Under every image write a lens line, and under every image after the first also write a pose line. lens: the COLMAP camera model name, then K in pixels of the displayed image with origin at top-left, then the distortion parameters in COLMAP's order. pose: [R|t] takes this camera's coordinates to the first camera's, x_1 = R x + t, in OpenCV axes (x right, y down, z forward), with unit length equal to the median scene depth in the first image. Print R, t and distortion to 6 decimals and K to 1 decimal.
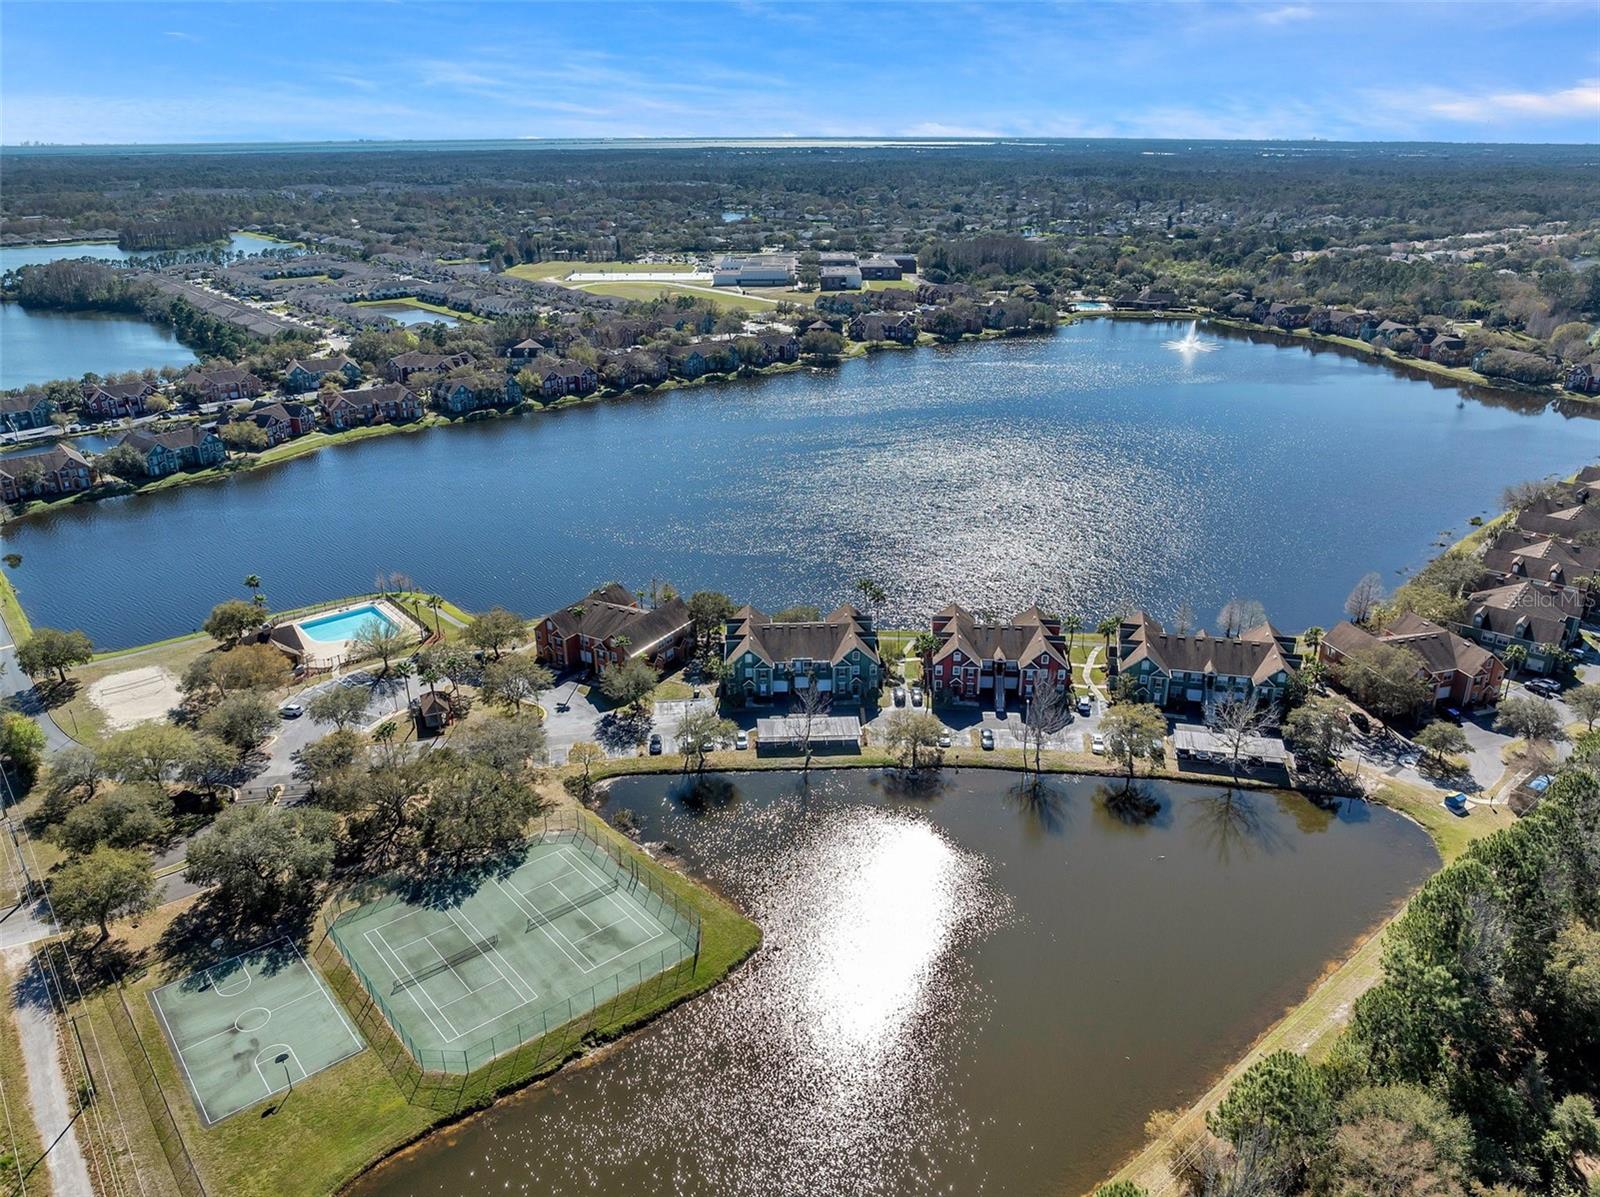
lens RADIAL K [[1130.6, 0, 809.5], [0, 1130.6, 595.8], [0, 0, 1]] dist [-0.037694, -0.001729]
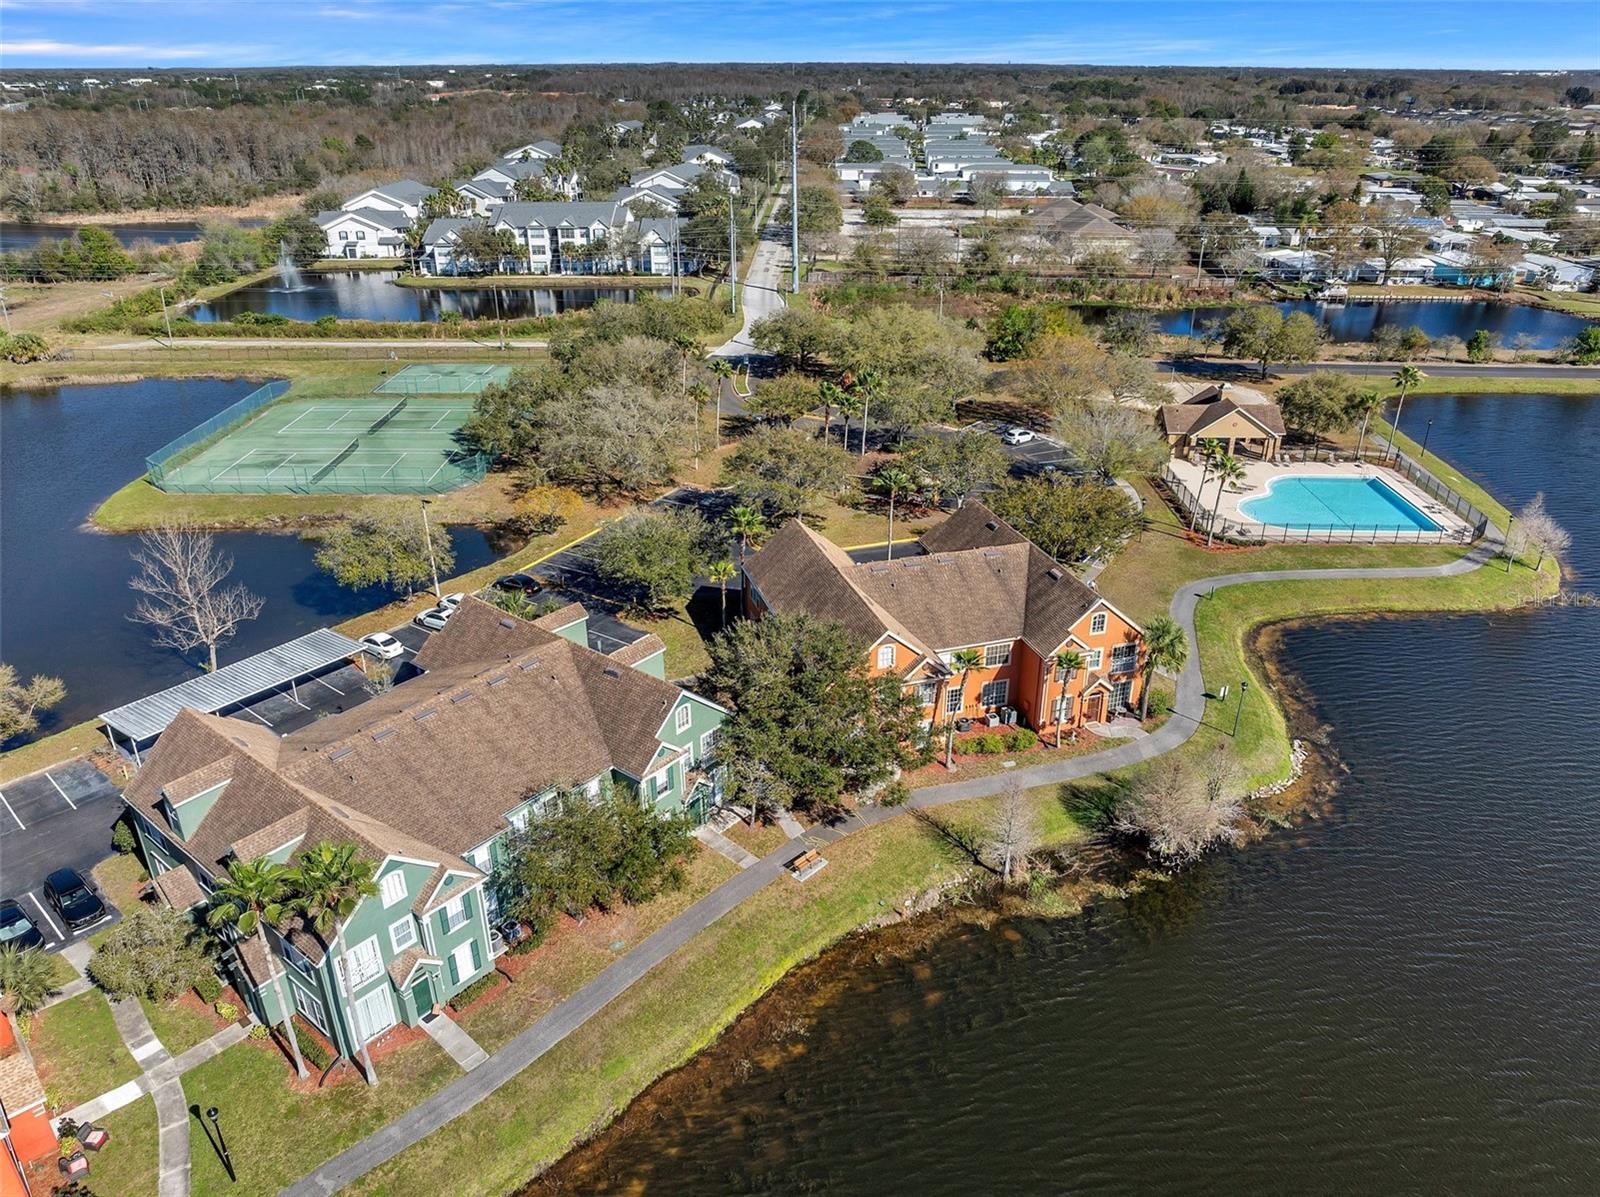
lens RADIAL K [[1136.0, 0, 809.2], [0, 1136.0, 592.3], [0, 0, 1]] dist [-0.036645, -0.002510]
pose [[-0.665171, 0.316958, -0.676081, 0.126109], [-0.285427, 0.728743, 0.622467, -0.222763], [0.689985, 0.607018, -0.394270, 1.220806]]
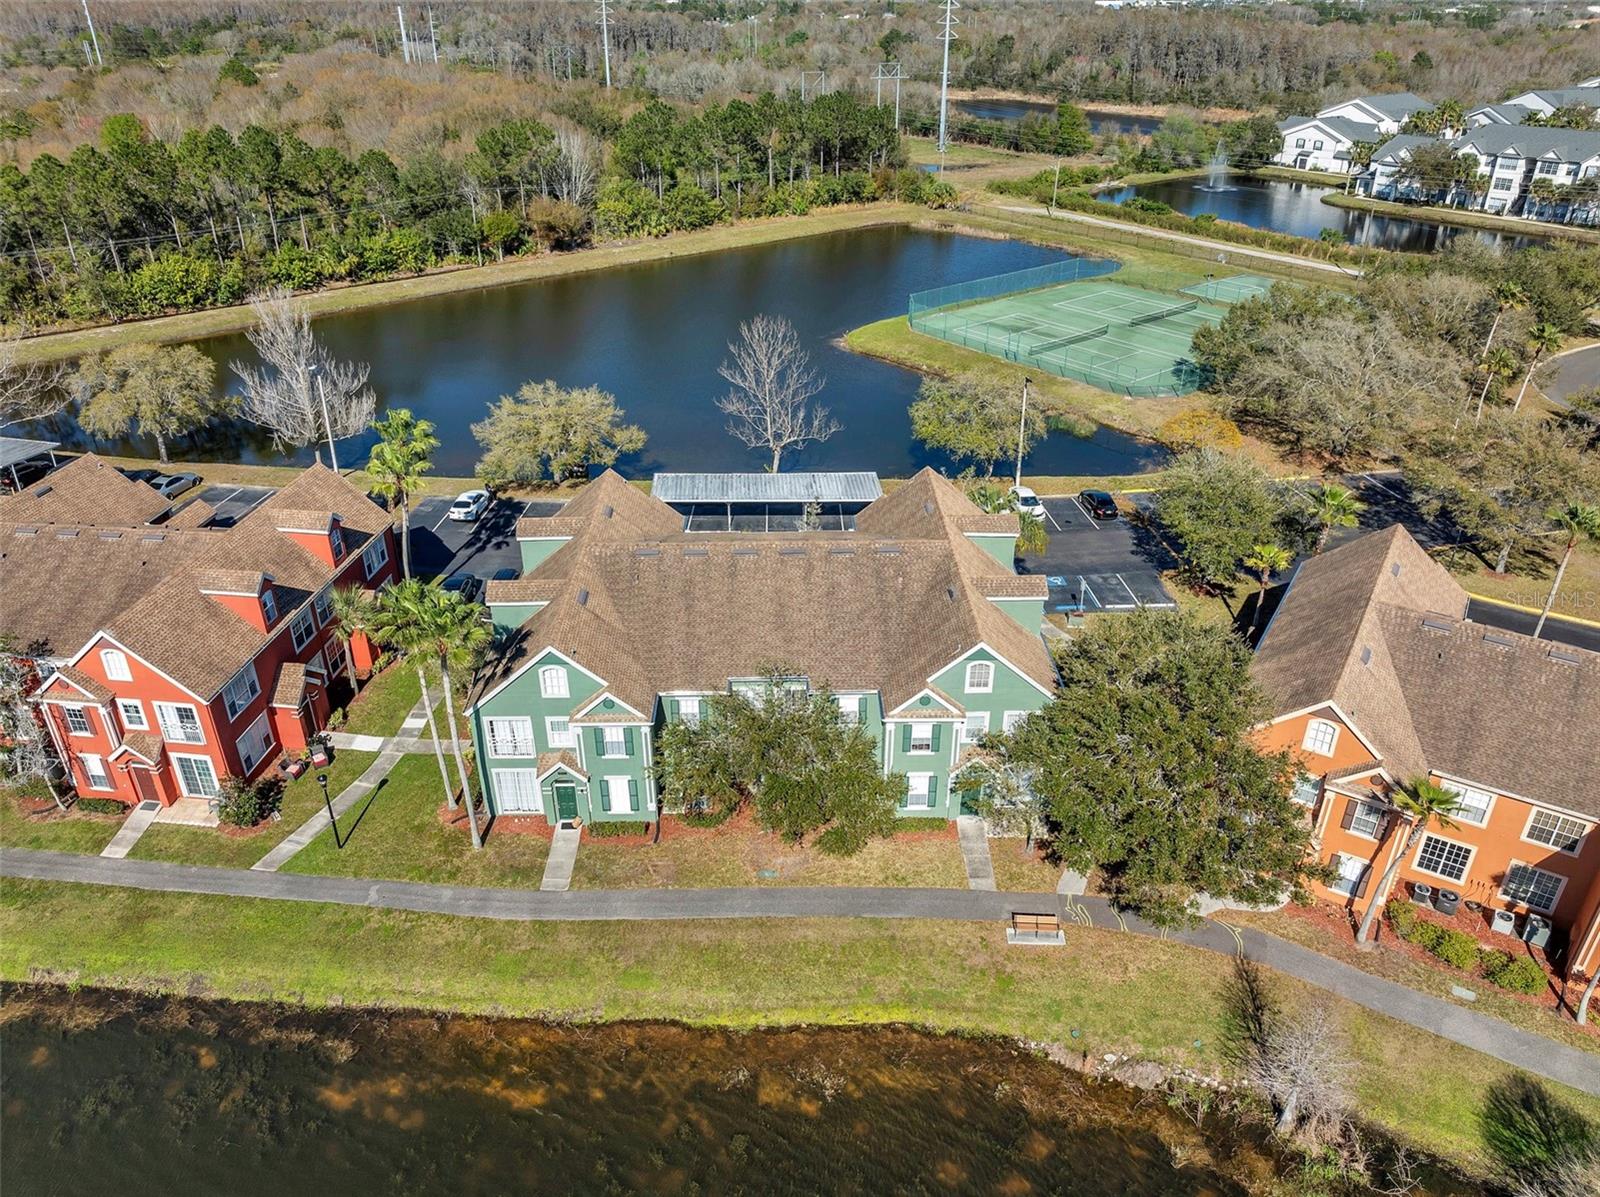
lens RADIAL K [[1125.7, 0, 795.4], [0, 1125.7, 599.6], [0, 0, 1]] dist [-0.040244, 0.005010]
pose [[-0.999332, -0.017955, 0.031829, -0.025628], [0.013543, 0.626995, 0.778906, -0.190190], [-0.033941, 0.778816, -0.626333, 1.234717]]
